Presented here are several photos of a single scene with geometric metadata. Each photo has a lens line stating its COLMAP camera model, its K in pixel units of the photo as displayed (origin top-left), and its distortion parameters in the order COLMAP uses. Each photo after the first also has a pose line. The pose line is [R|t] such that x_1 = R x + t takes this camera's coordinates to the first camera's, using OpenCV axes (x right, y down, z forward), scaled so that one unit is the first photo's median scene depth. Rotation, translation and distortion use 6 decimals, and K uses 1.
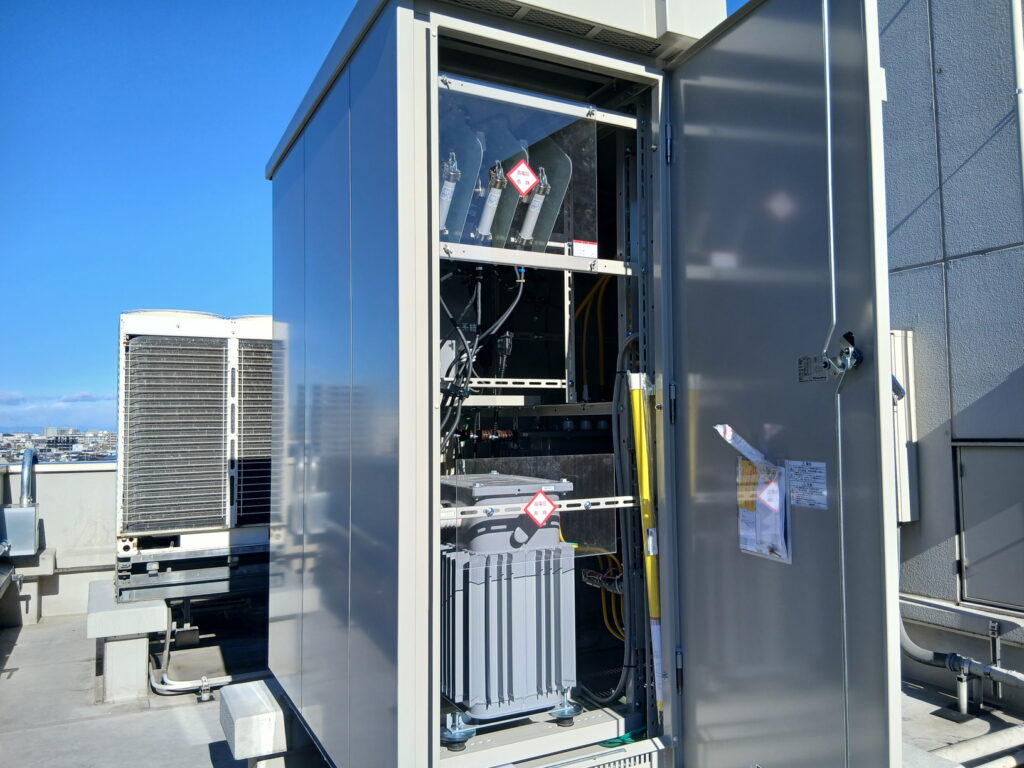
lens RADIAL K [[767.5, 0, 507.7], [0, 767.5, 388.4], [0, 0, 1]] dist [0.048242, -0.079801]
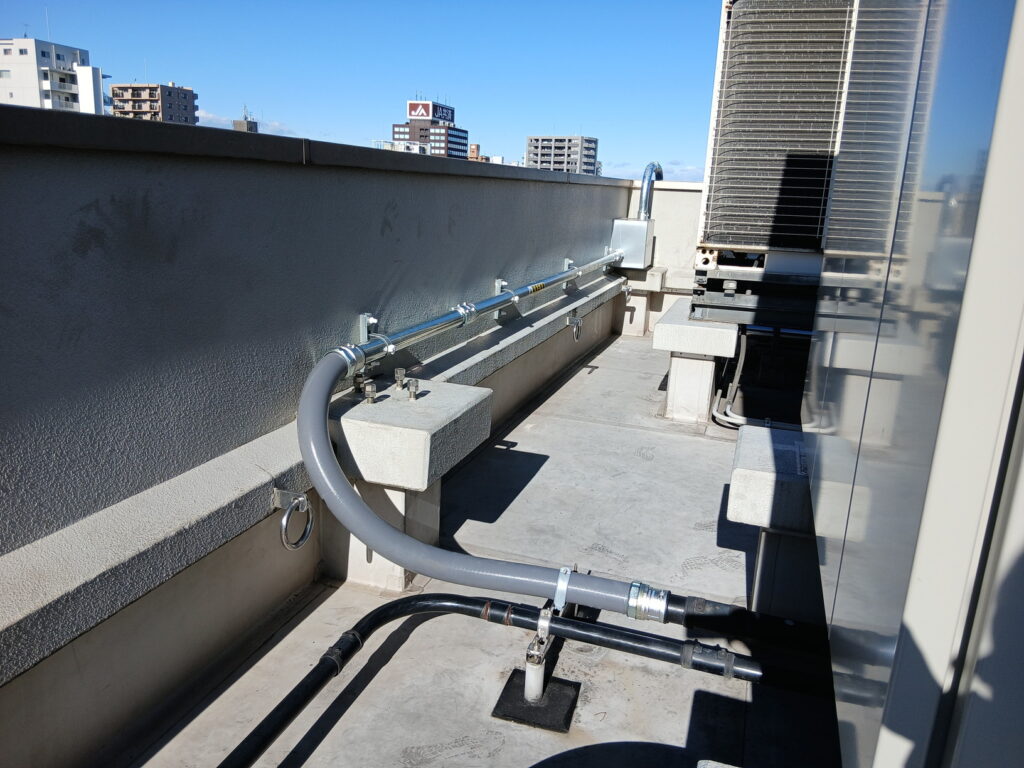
lens RADIAL K [[767.5, 0, 507.7], [0, 767.5, 388.4], [0, 0, 1]] dist [0.048242, -0.079801]
pose [[0.692484, 0.220168, -0.687017, -0.010713], [-0.008490, 0.954715, 0.297399, 0.084945], [0.721383, -0.200111, 0.662995, 0.220037]]
